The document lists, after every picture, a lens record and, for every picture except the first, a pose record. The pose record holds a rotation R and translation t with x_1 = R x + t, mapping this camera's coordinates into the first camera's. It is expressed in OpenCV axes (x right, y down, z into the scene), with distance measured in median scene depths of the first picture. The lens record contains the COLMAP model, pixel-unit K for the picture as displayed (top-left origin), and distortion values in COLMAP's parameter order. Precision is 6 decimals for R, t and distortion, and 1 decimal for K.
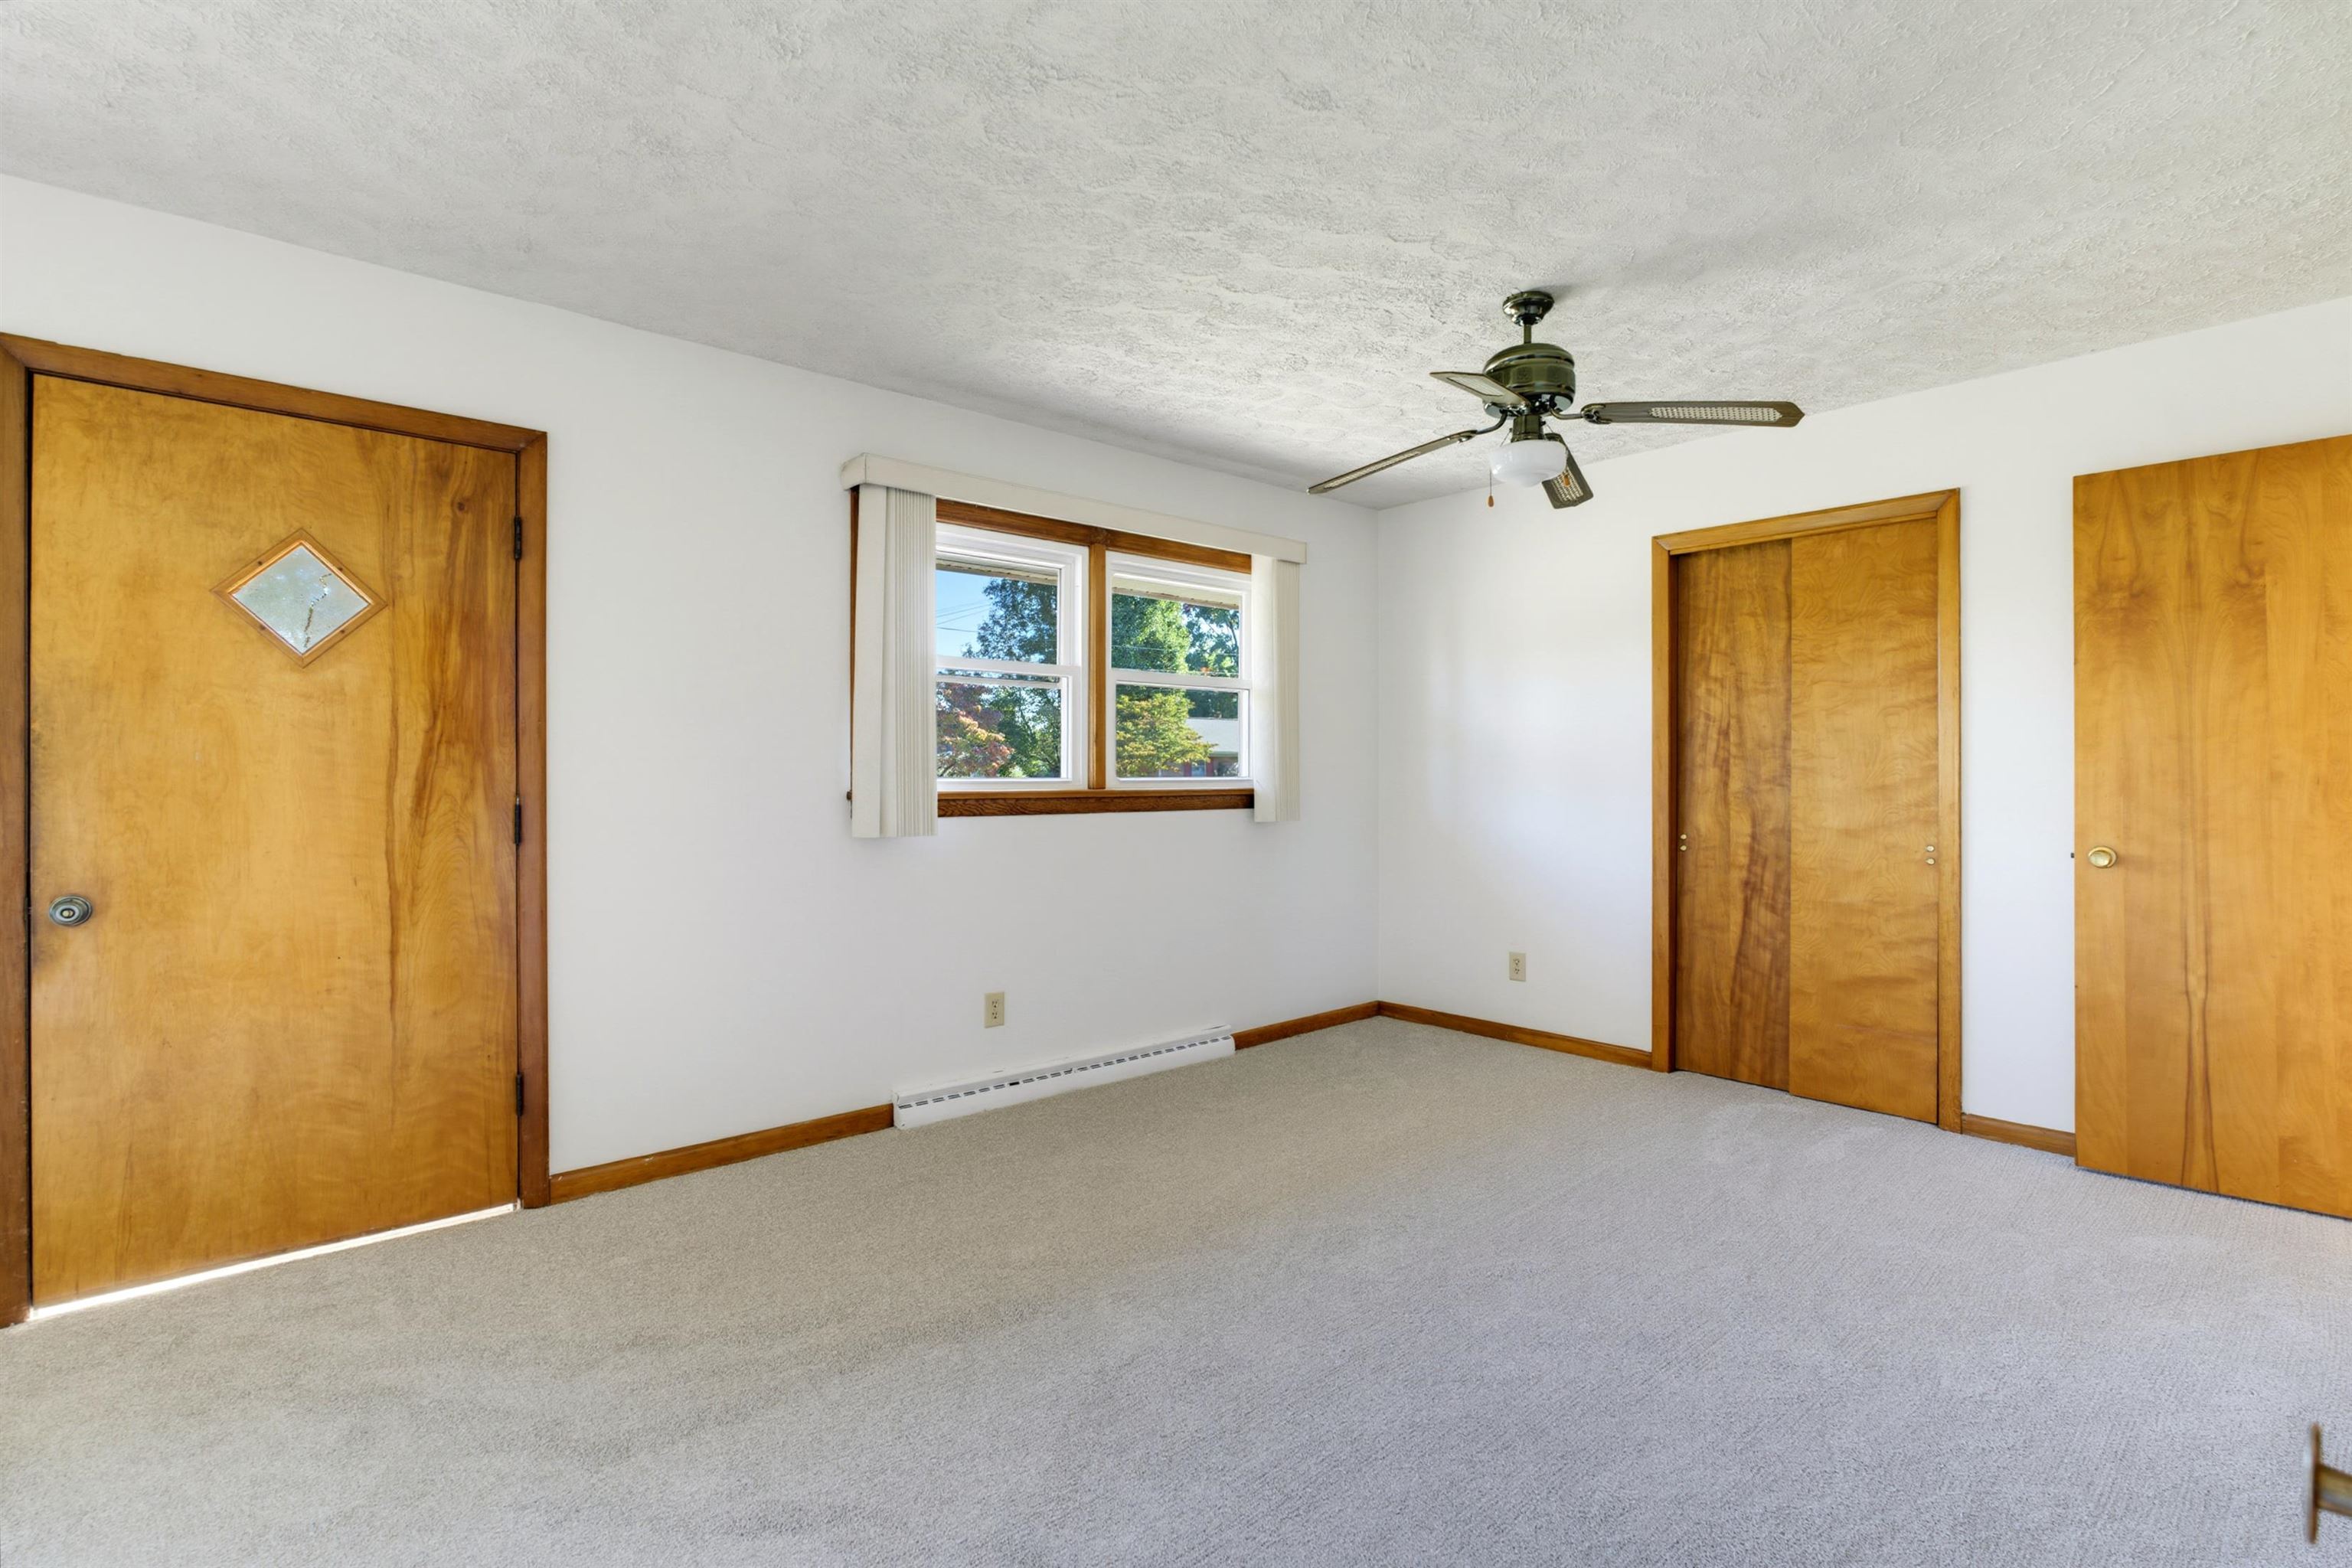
lens RADIAL K [[1114.9, 0, 1177.5], [0, 1114.9, 772.5], [0, 0, 1]] dist [-0.013103, 0.003697]
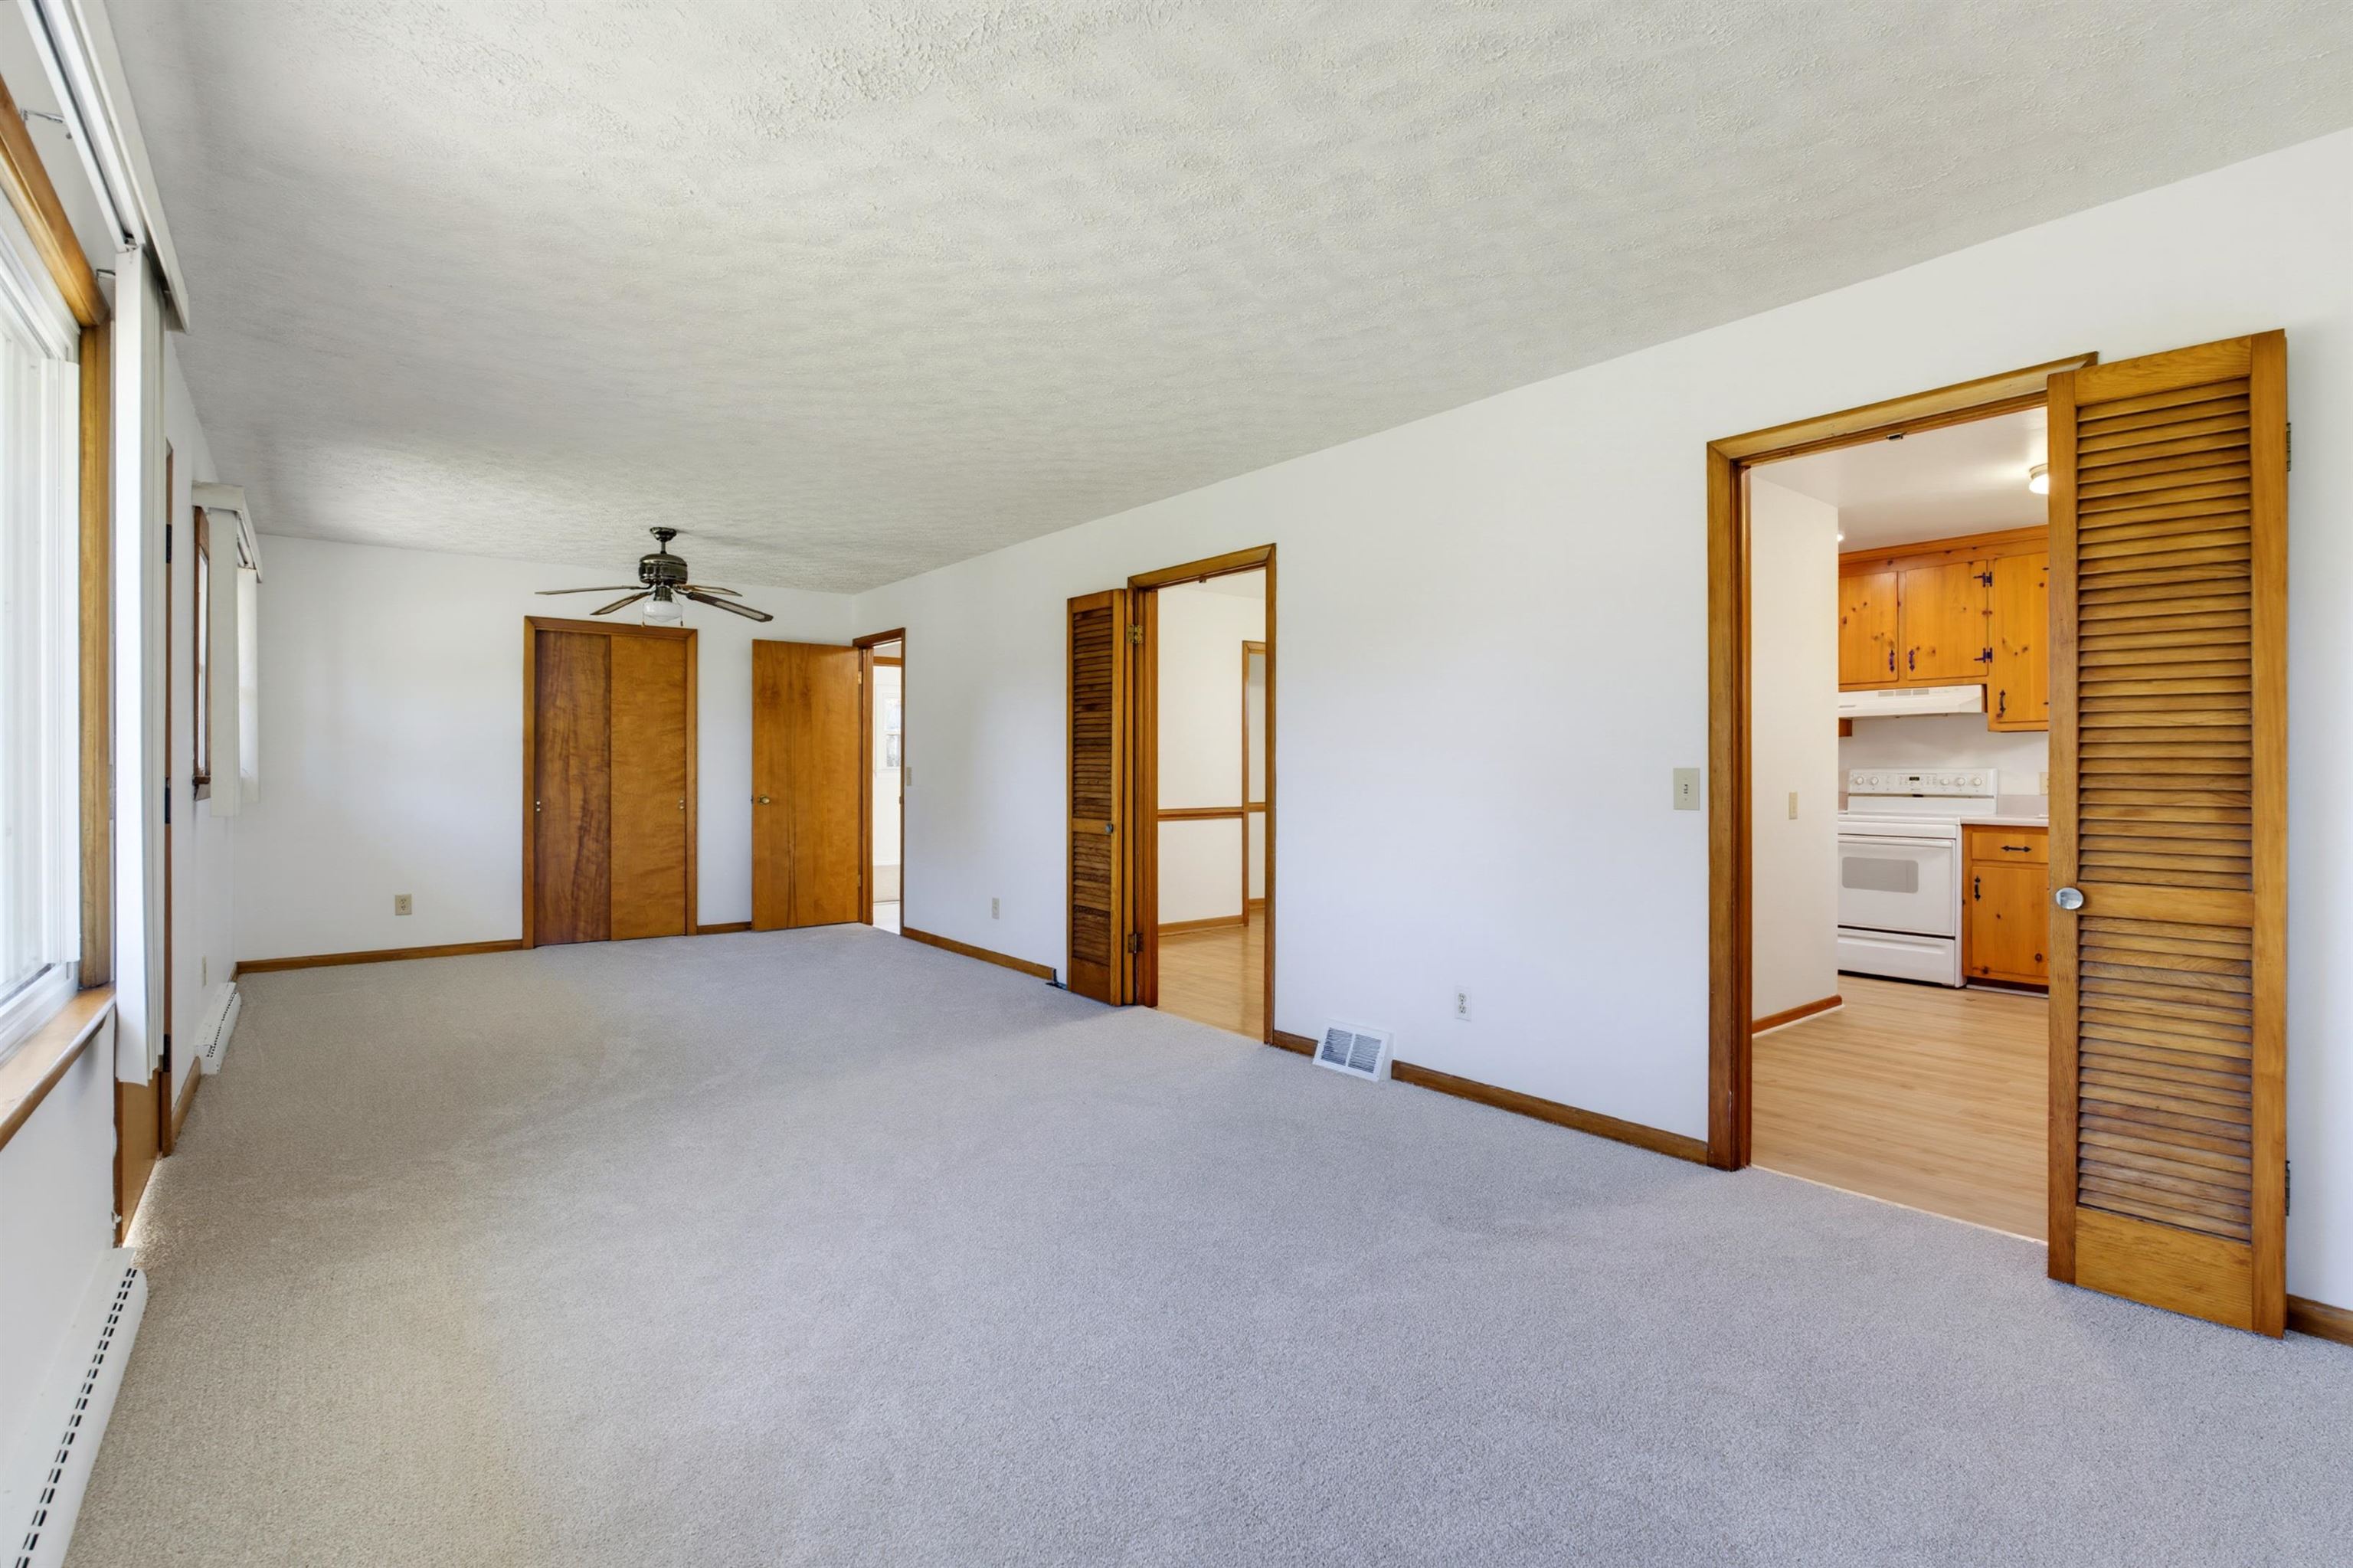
lens RADIAL K [[1087.2, 0, 1177.8], [0, 1087.2, 770.6], [0, 0, 1]] dist [-0.007479, 0.002418]
pose [[0.051928, -0.007362, 0.998624, -1.191601], [-0.009698, 0.999922, 0.007876, -0.012568], [-0.998604, -0.010093, 0.051853, -0.018802]]
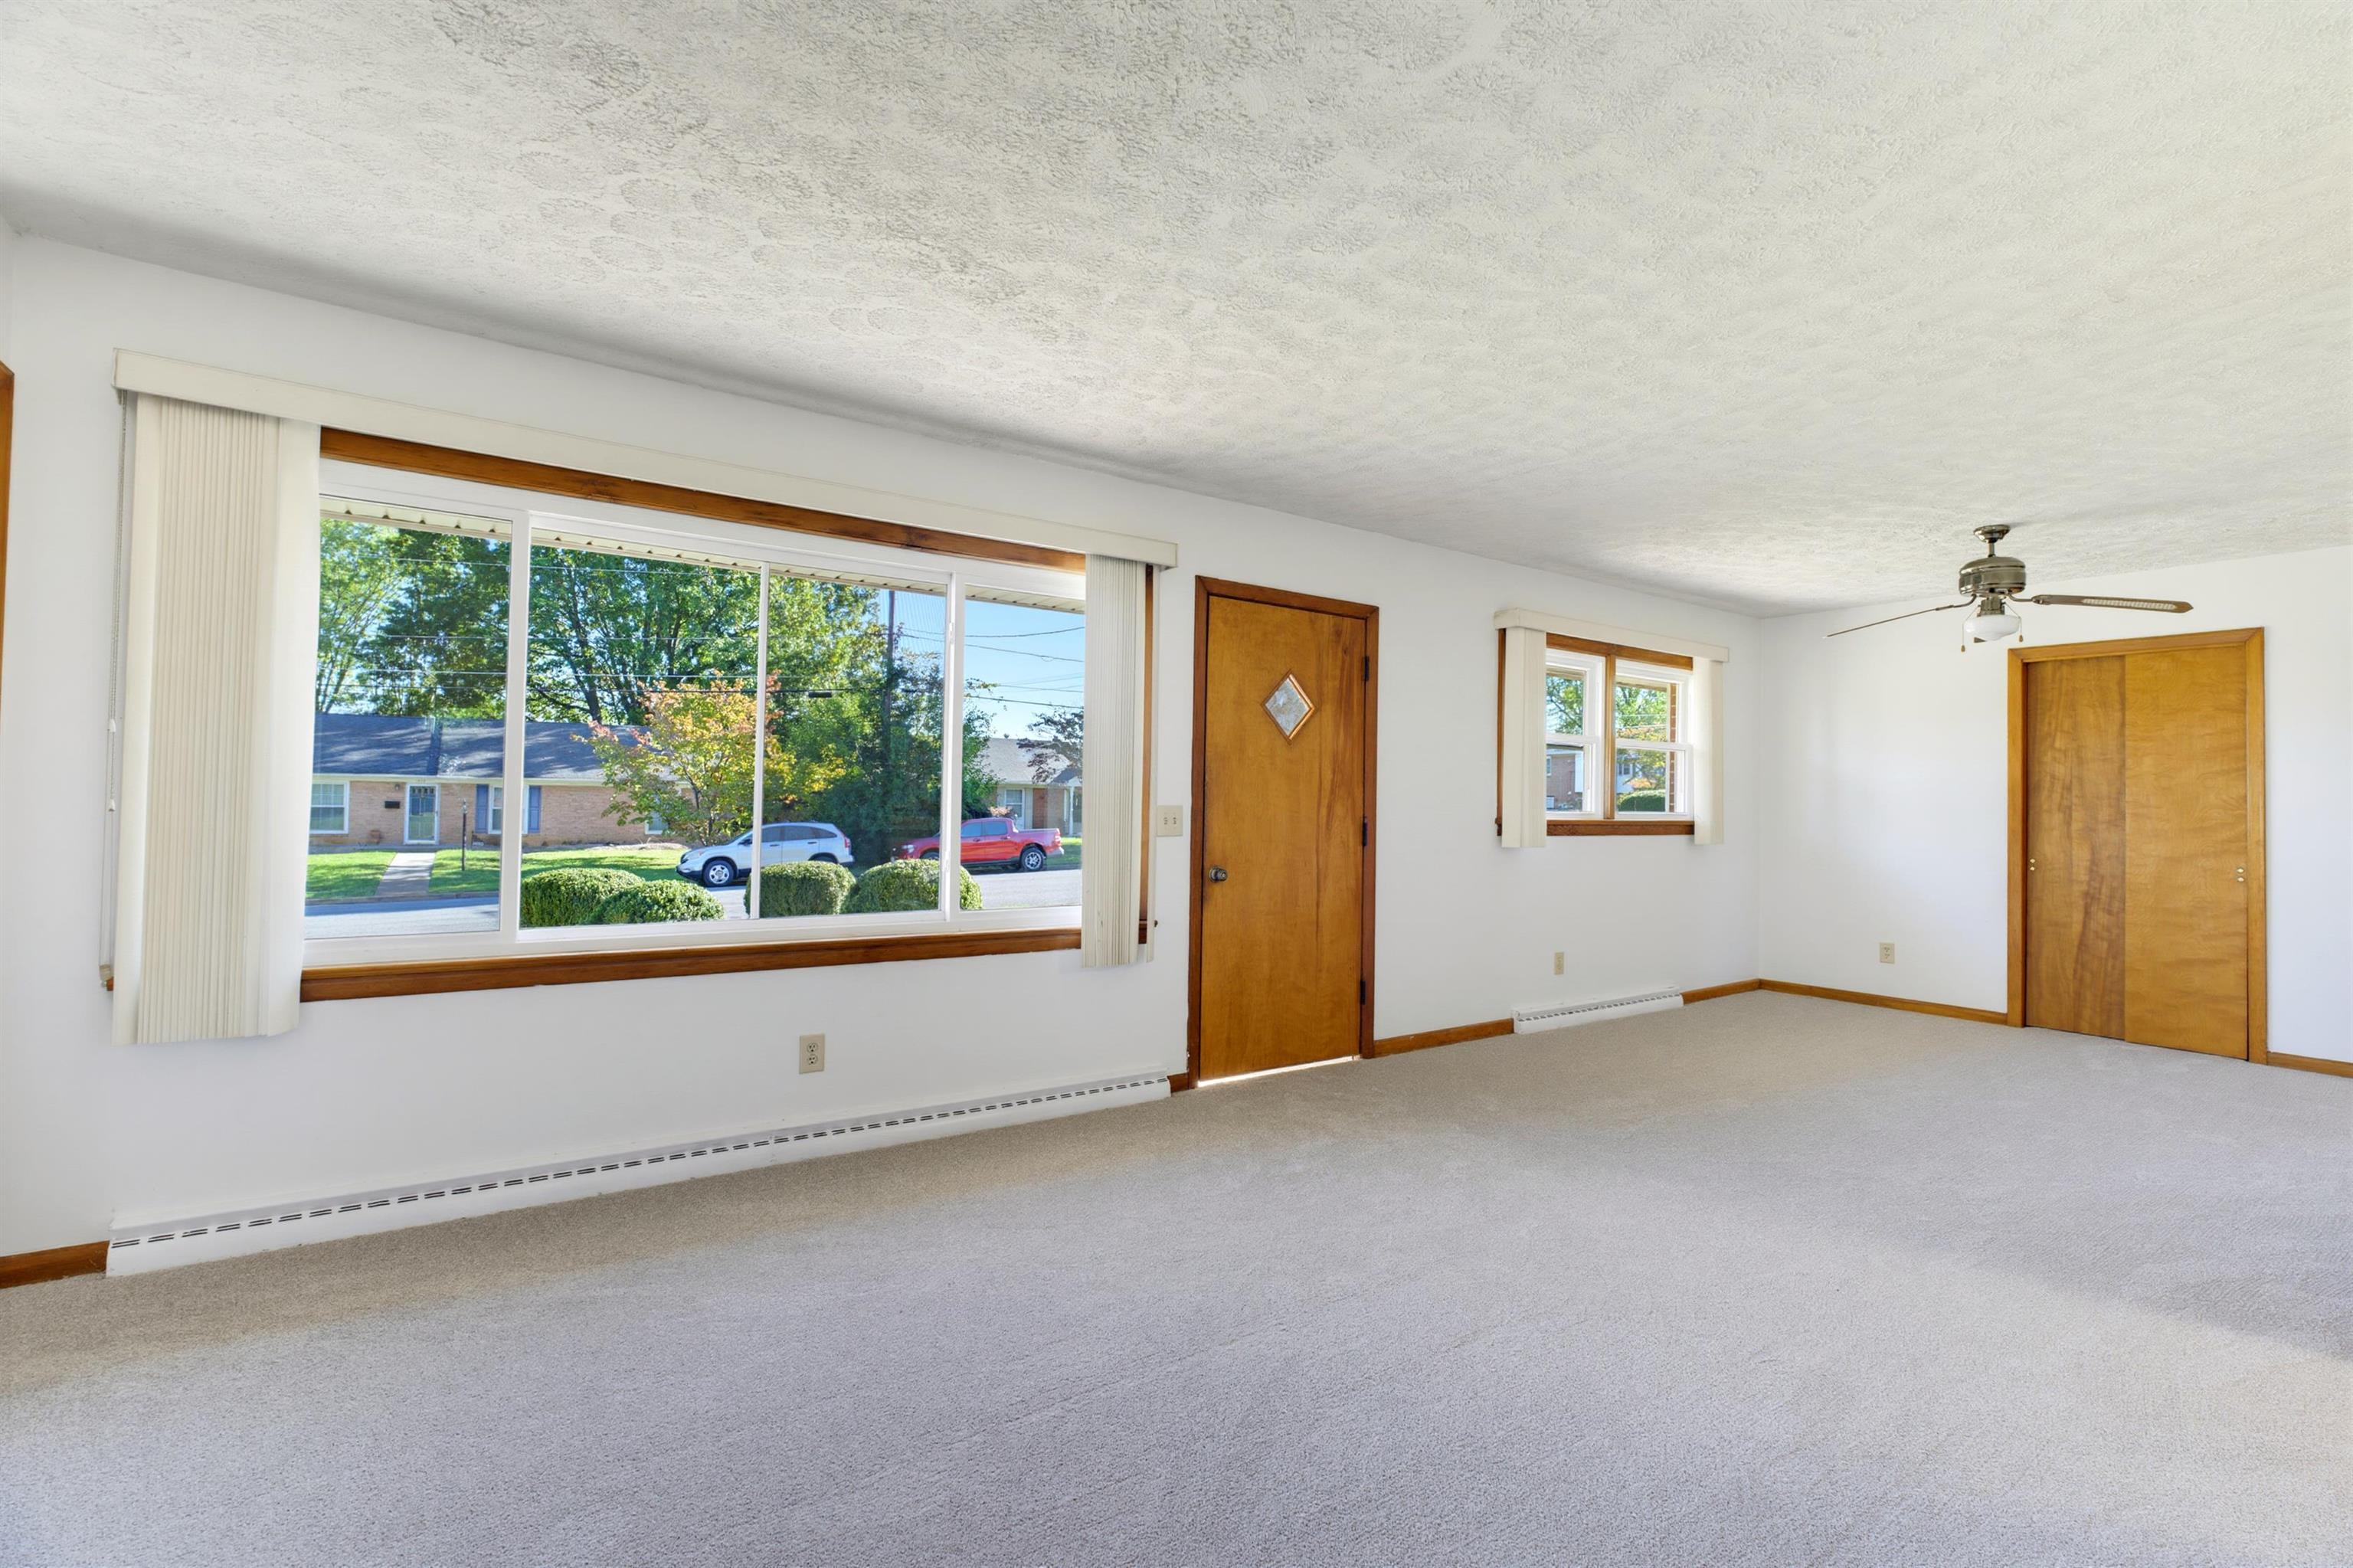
lens RADIAL K [[1087.2, 0, 1167.8], [0, 1087.2, 777.4], [0, 0, 1]] dist [-0.007479, 0.002418]
pose [[0.994098, 0.014817, -0.107468, -0.541944], [-0.017086, 0.999649, -0.020224, -0.001787], [0.107131, 0.021941, 0.994003, -0.539706]]
